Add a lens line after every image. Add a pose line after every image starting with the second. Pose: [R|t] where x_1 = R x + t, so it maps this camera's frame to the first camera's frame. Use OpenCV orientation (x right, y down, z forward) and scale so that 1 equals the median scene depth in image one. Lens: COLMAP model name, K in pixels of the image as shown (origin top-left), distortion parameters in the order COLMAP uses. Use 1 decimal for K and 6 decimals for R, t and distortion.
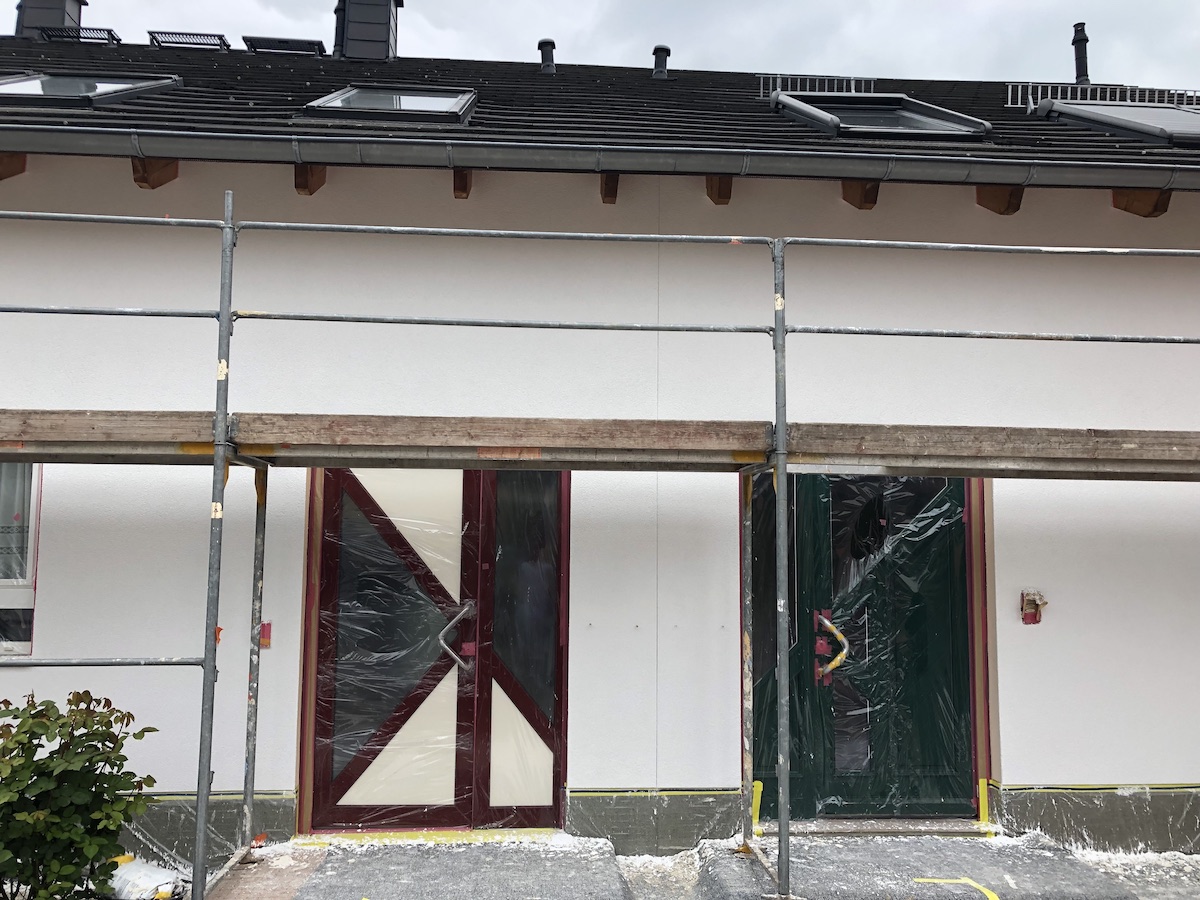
lens RADIAL K [[981.9, 0, 600.0], [0, 981.9, 450.0], [0, 0, 1]] dist [-0.024695, -0.001318]
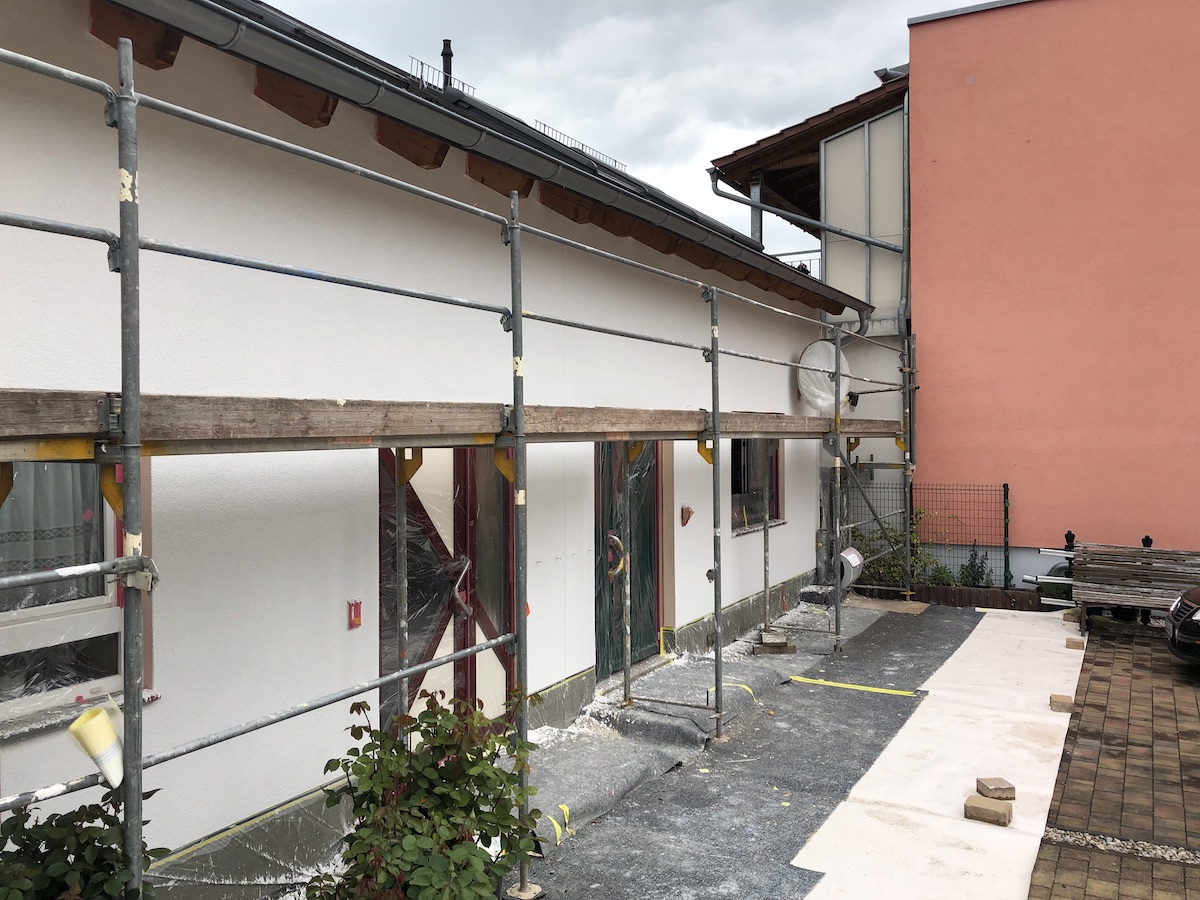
lens RADIAL K [[974.5, 0, 600.2], [0, 974.5, 431.8], [0, 0, 1]] dist [-0.002056, -0.003152]
pose [[0.541599, -0.013925, 0.840522, -1.037723], [-0.067971, 0.995864, 0.060296, -0.067834], [-0.837884, -0.089787, 0.538412, 0.285987]]
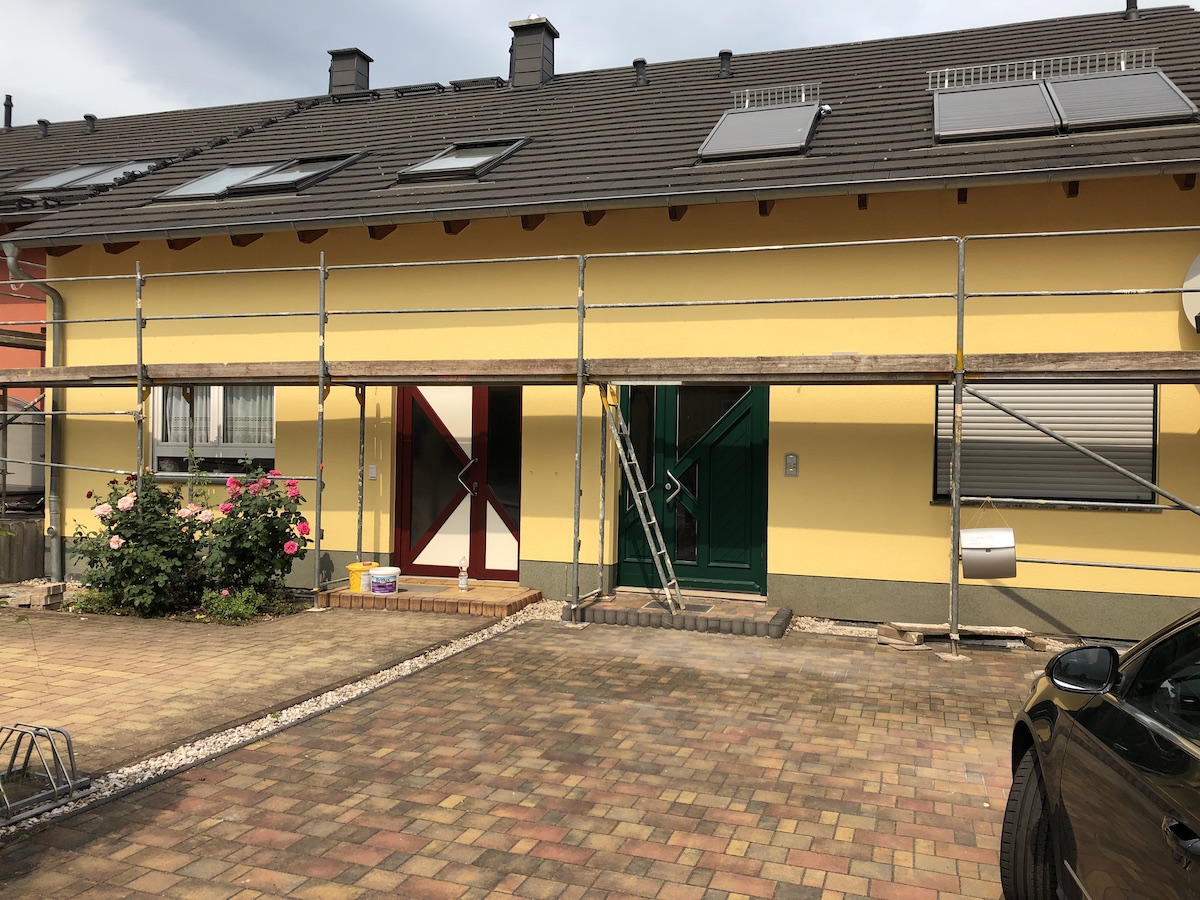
lens RADIAL K [[958.5, 0, 600.0], [0, 958.5, 450.0], [0, 0, 1]] dist [0.085943, -0.001502]
pose [[0.929195, 0.006460, -0.369534, 0.780620], [0.022364, 0.997033, 0.073661, 0.010292], [0.368914, -0.076710, 0.926293, -0.603803]]
